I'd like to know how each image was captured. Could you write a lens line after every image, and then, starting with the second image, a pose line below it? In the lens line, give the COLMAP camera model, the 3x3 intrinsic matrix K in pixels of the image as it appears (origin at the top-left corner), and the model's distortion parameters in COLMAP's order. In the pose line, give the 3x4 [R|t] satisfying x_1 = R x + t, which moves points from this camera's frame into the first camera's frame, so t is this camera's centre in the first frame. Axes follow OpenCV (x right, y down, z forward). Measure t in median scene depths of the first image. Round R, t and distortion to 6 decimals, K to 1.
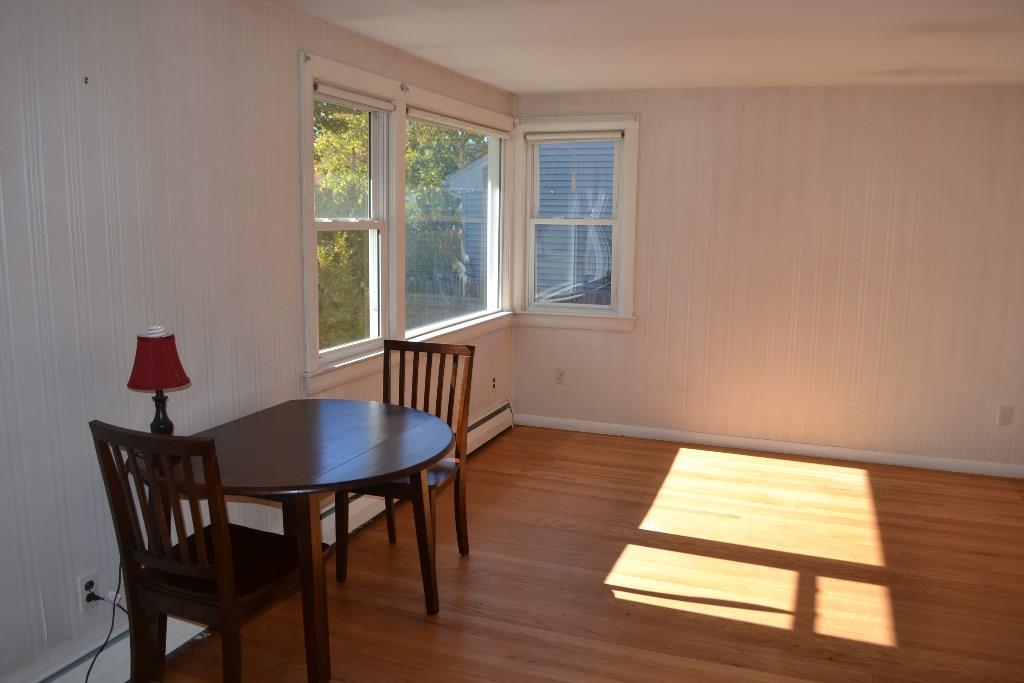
lens RADIAL K [[789.9, 0, 512.0], [0, 789.9, 341.5], [0, 0, 1]] dist [-0.058529, -0.000883]
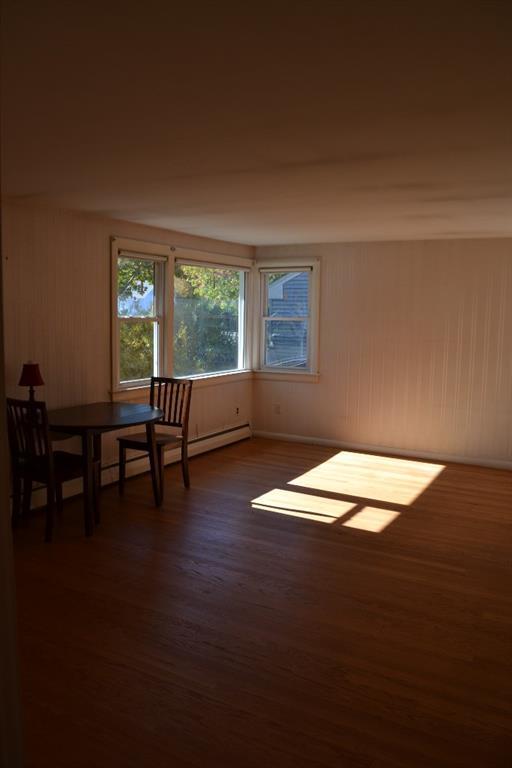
lens RADIAL K [[592.4, 0, 256.0], [0, 592.4, 384.0], [0, 0, 1]] dist [-0.058529, -0.000883]
pose [[0.987492, 0.021578, -0.156188, 0.296094], [-0.028447, 0.998718, -0.041876, 0.064090], [0.155084, 0.045795, 0.986839, -0.386595]]
